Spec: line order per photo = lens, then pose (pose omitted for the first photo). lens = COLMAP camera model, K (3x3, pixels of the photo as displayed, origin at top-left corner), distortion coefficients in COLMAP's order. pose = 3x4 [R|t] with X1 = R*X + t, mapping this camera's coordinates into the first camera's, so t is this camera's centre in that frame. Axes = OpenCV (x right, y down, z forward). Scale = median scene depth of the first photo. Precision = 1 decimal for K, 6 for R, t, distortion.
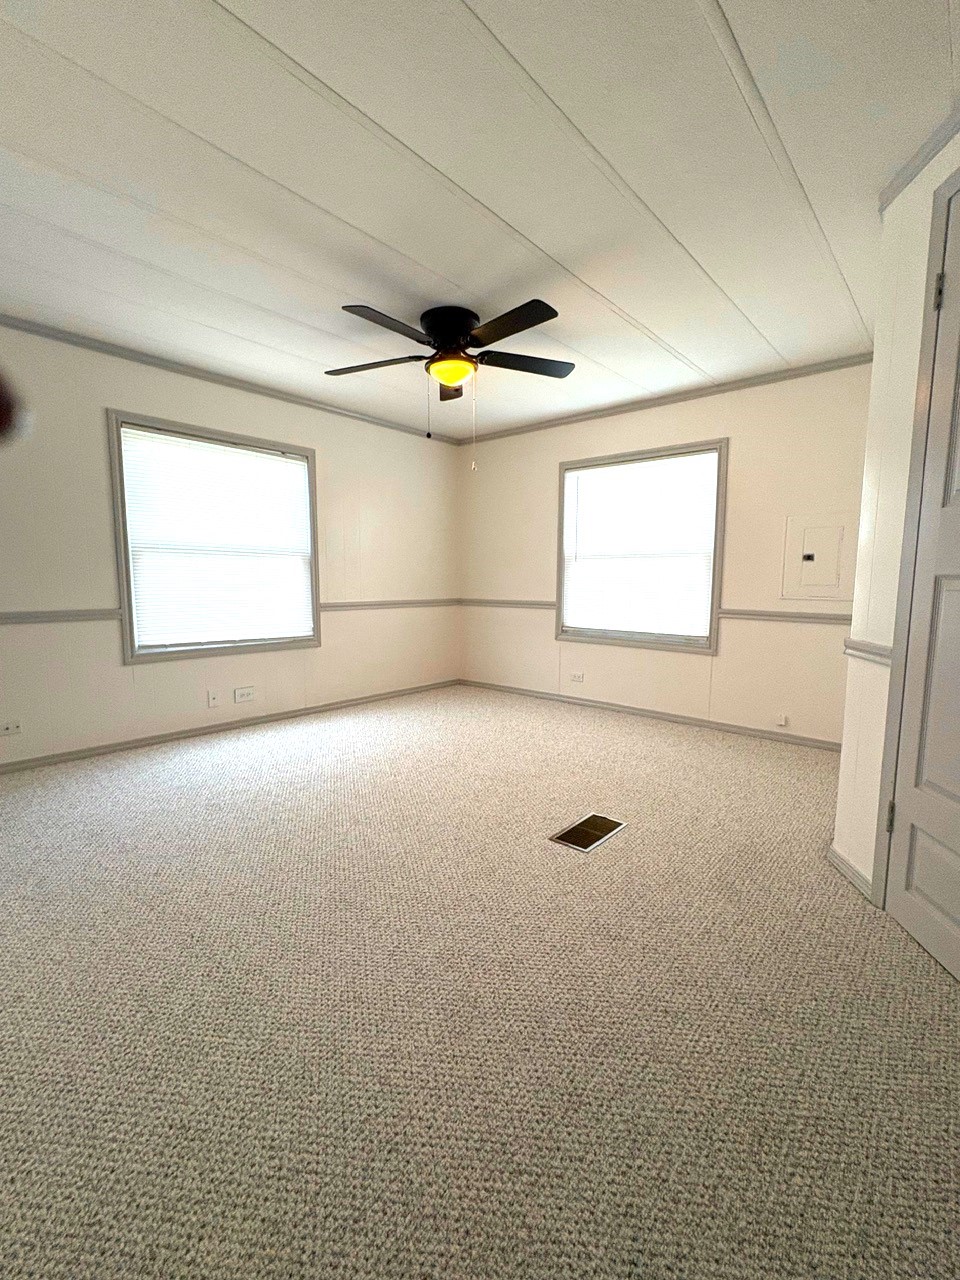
lens RADIAL K [[569.3, 0, 480.0], [0, 569.3, 640.0], [0, 0, 1]] dist [-0.013030, -0.000166]
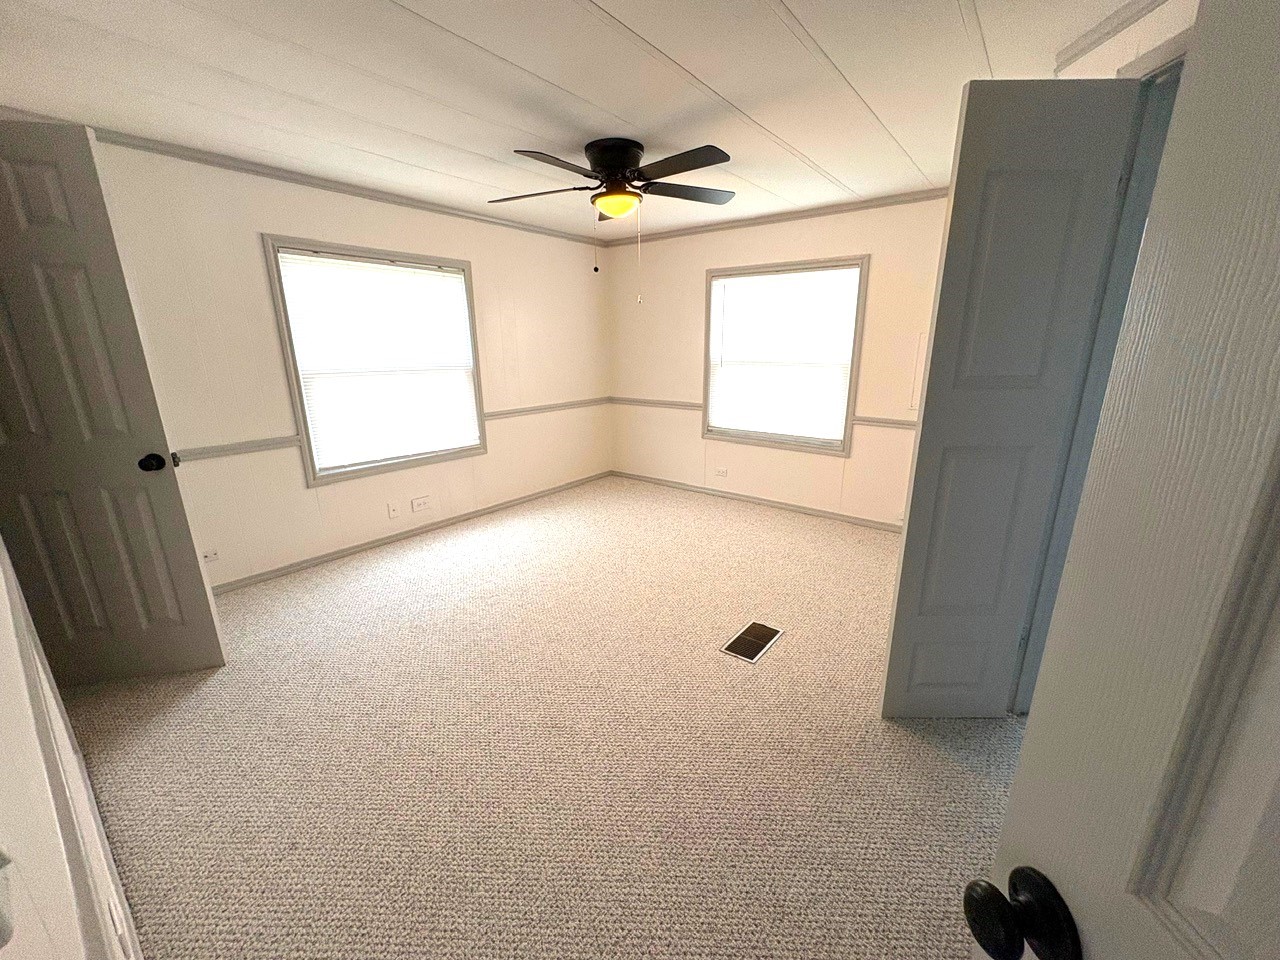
lens RADIAL K [[519.4, 0, 640.0], [0, 519.4, 480.0], [0, 0, 1]] dist [-0.012674, 0.000069]
pose [[0.998086, -0.025651, 0.056276, -0.129853], [0.016668, 0.987828, 0.154652, -0.227341], [-0.059558, -0.153418, 0.986365, 0.024966]]
